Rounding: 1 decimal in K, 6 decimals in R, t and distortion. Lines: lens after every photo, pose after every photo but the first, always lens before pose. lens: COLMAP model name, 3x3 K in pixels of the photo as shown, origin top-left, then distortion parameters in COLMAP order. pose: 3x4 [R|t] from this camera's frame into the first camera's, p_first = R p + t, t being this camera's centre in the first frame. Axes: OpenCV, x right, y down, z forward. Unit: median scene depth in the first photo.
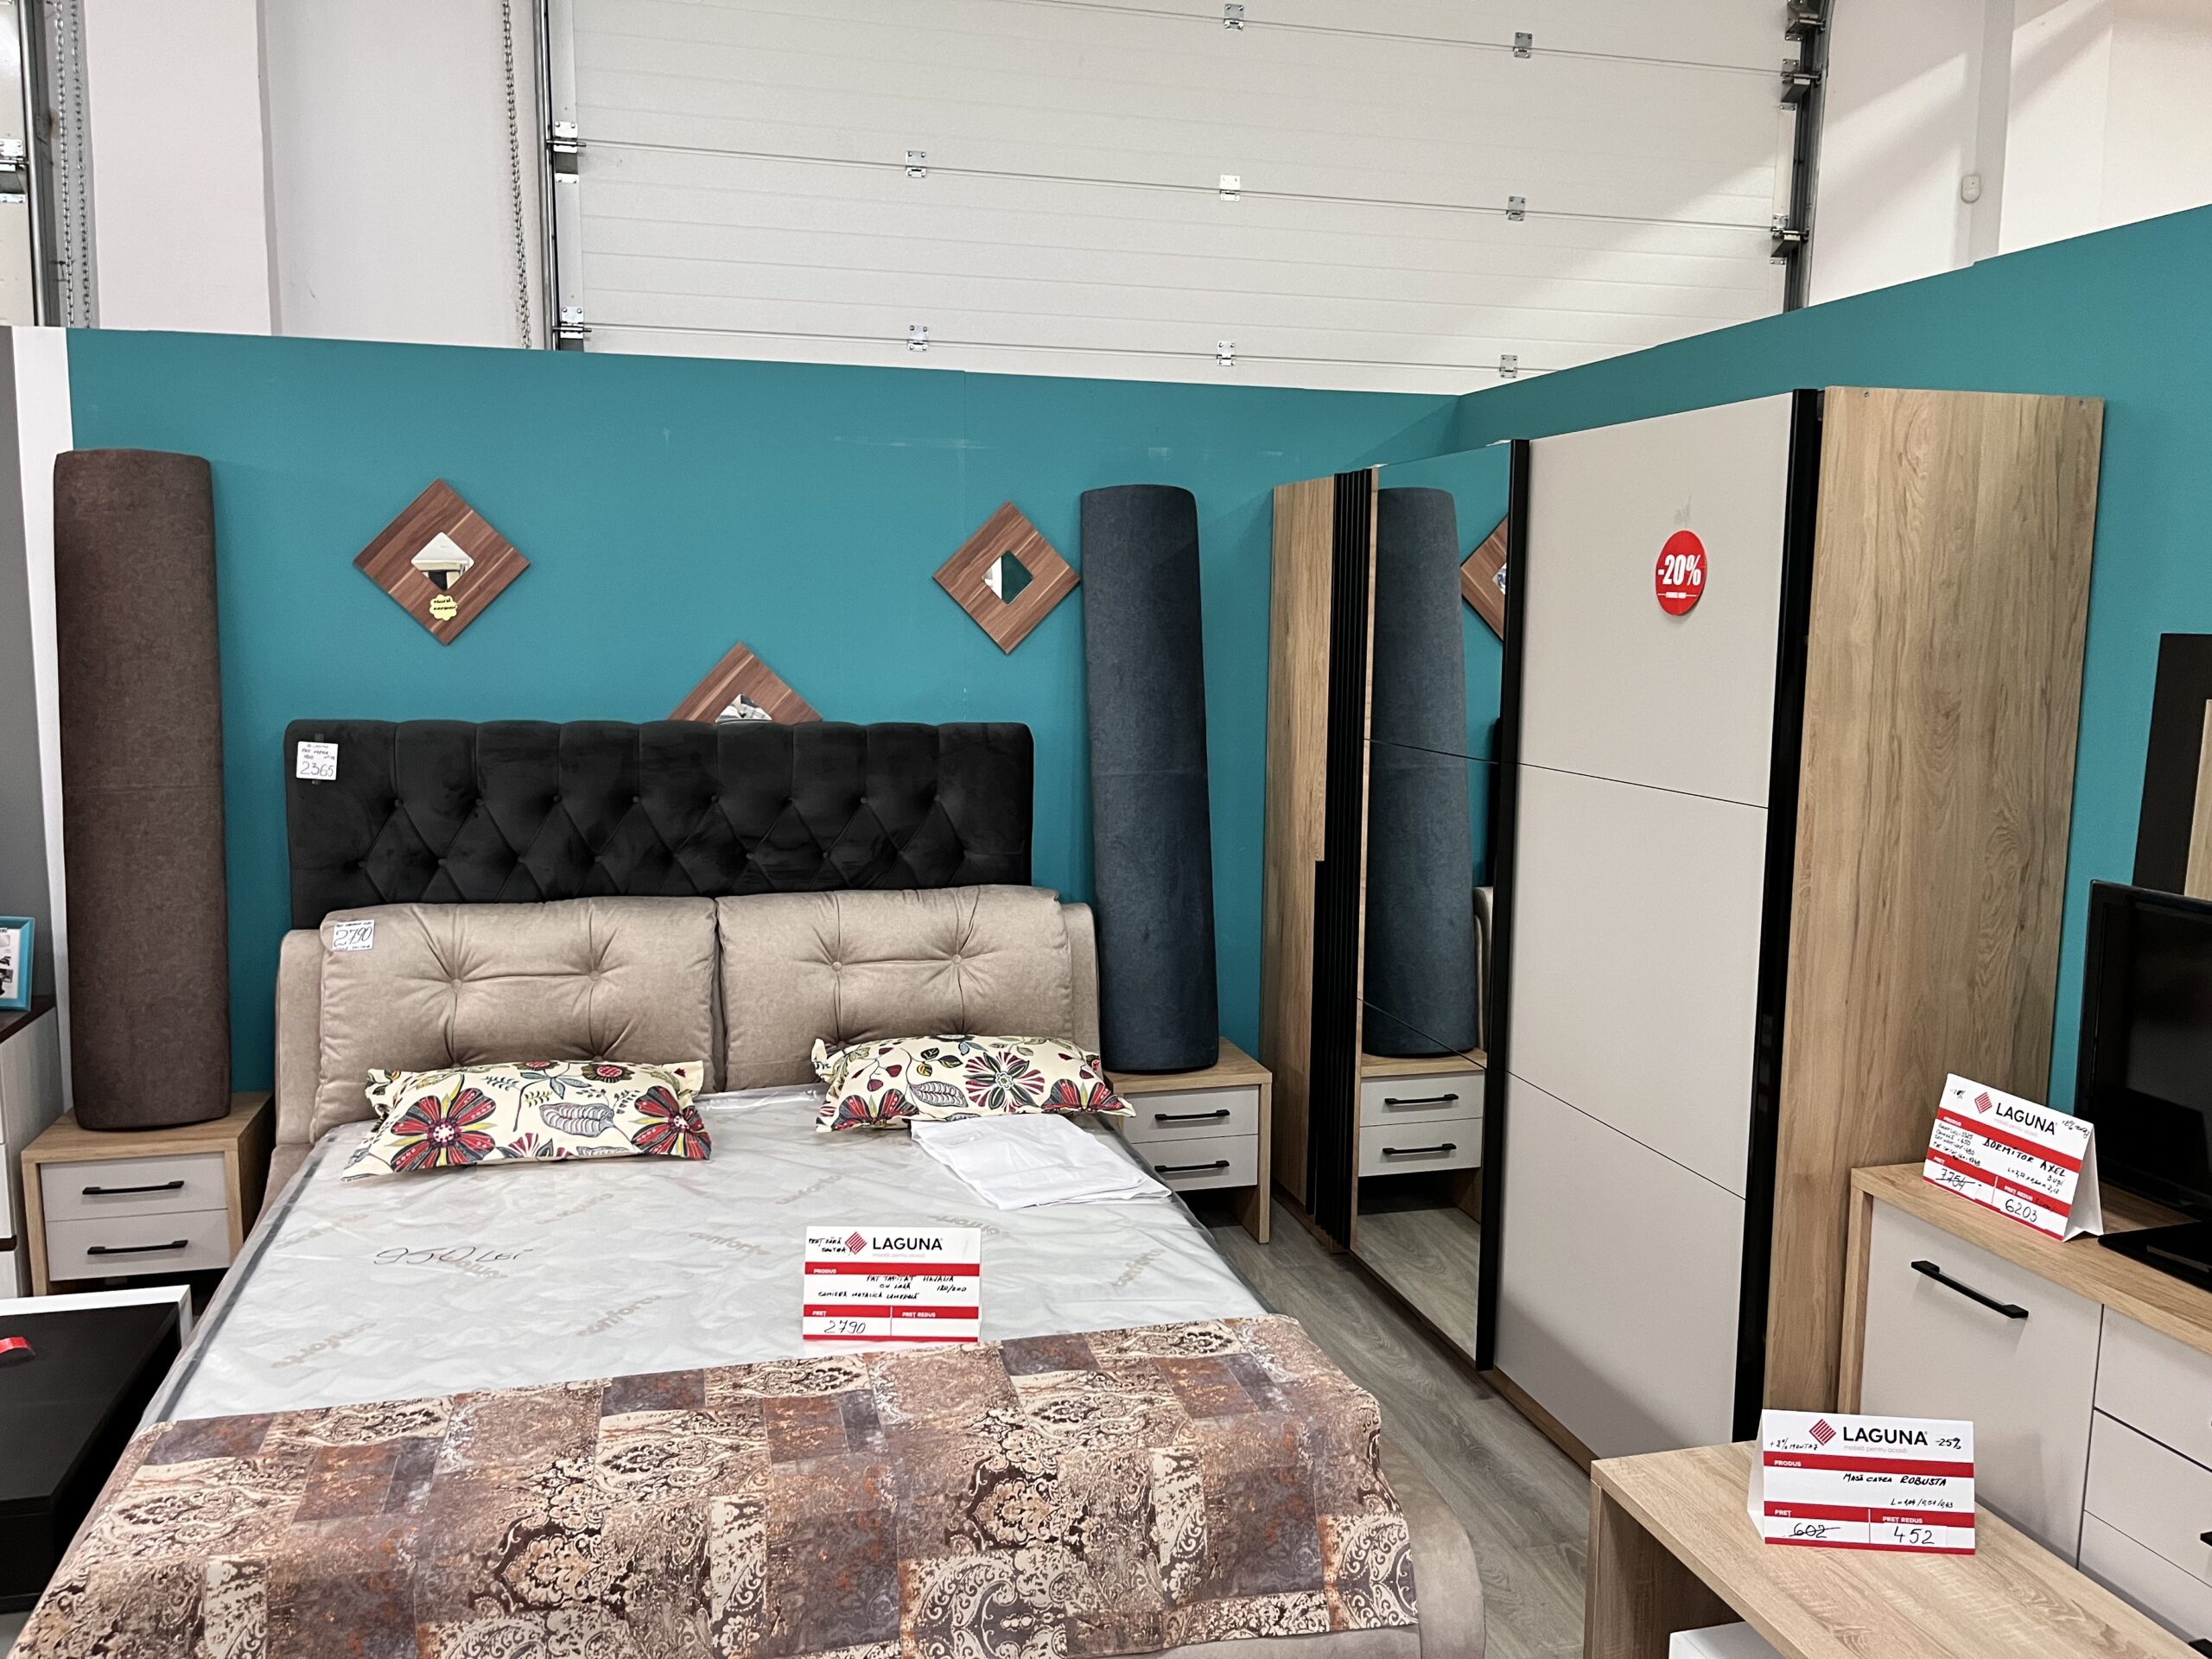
lens RADIAL K [[1688.3, 0, 1080.9], [0, 1688.3, 835.8], [0, 0, 1]] dist [0.071434, -0.103986]
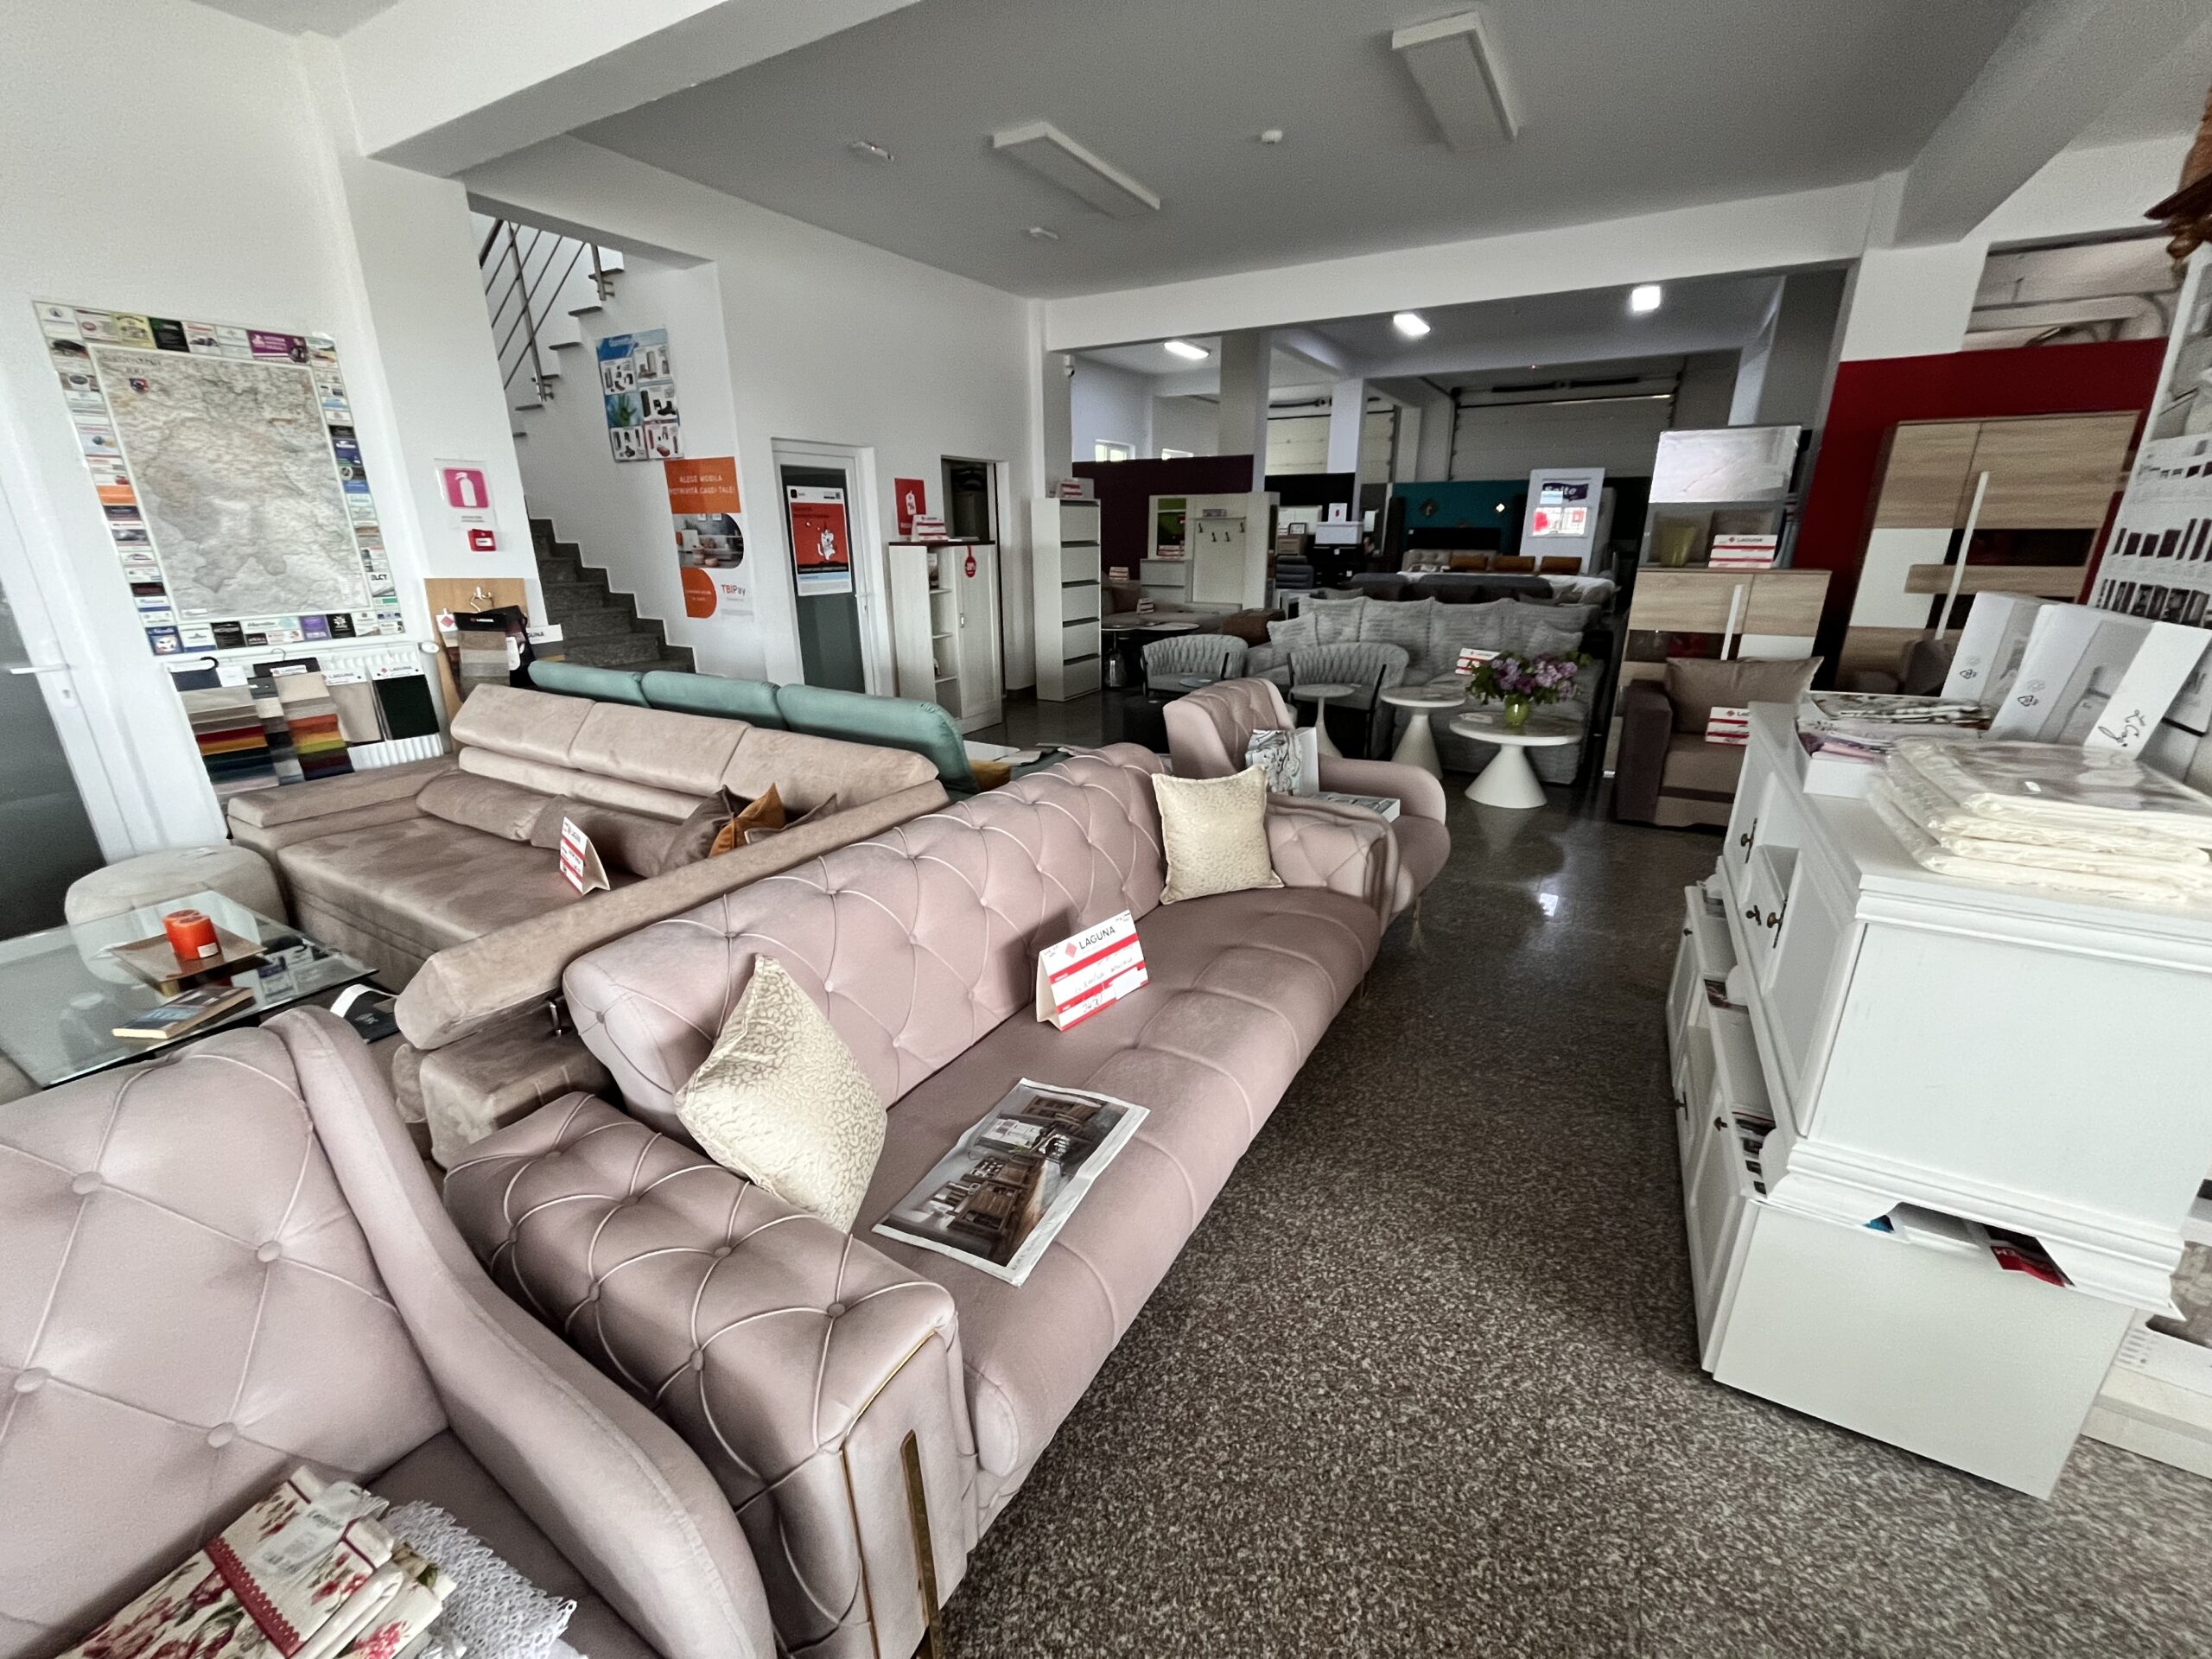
lens RADIAL K [[894.8, 0, 1100.2], [0, 894.8, 822.0], [0, 0, 1]] dist [0.004338, -0.005498]
pose [[0.719401, 0.205524, -0.663492, 1.771891], [-0.077573, 0.973019, 0.217293, 0.531341], [0.690249, -0.104852, 0.715934, -3.577067]]
